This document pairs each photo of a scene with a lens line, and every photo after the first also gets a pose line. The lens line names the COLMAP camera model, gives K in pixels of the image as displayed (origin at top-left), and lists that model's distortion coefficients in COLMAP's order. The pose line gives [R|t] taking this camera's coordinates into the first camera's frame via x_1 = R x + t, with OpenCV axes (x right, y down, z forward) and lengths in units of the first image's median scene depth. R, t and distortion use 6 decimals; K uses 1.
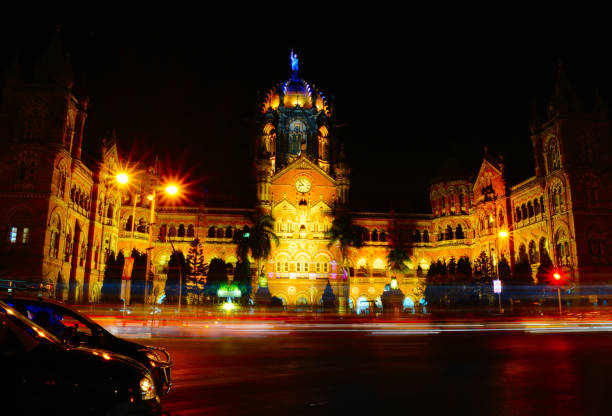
lens RADIAL K [[486.9, 0, 325.3], [0, 486.9, 206.4], [0, 0, 1]] dist [-0.070644, 0.002154]
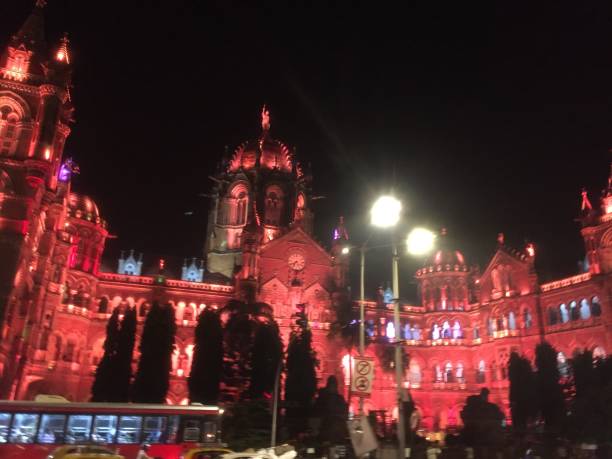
lens RADIAL K [[513.8, 0, 318.5], [0, 513.8, 230.0], [0, 0, 1]] dist [0.069558, -0.108915]
pose [[0.971842, 0.101679, 0.212567, -0.205717], [-0.075415, 0.988874, -0.128225, 0.013246], [-0.223240, 0.108583, 0.968697, 0.141211]]
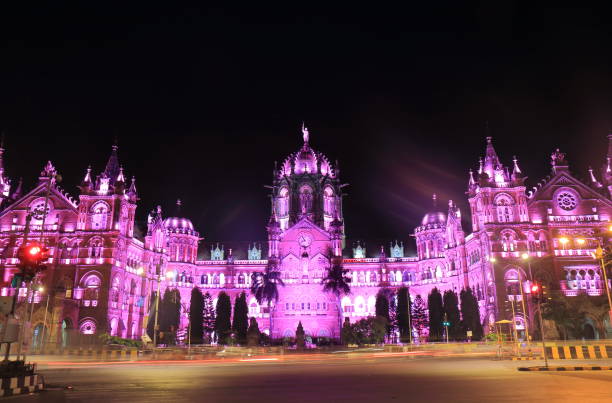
lens RADIAL K [[470.1, 0, 317.2], [0, 470.1, 200.4], [0, 0, 1]] dist [-0.060995, 0.003896]
pose [[0.989122, -0.056136, -0.135963, 0.162782], [0.046040, 0.996022, -0.076295, -0.054776], [0.139705, 0.069205, 0.987772, -0.218833]]
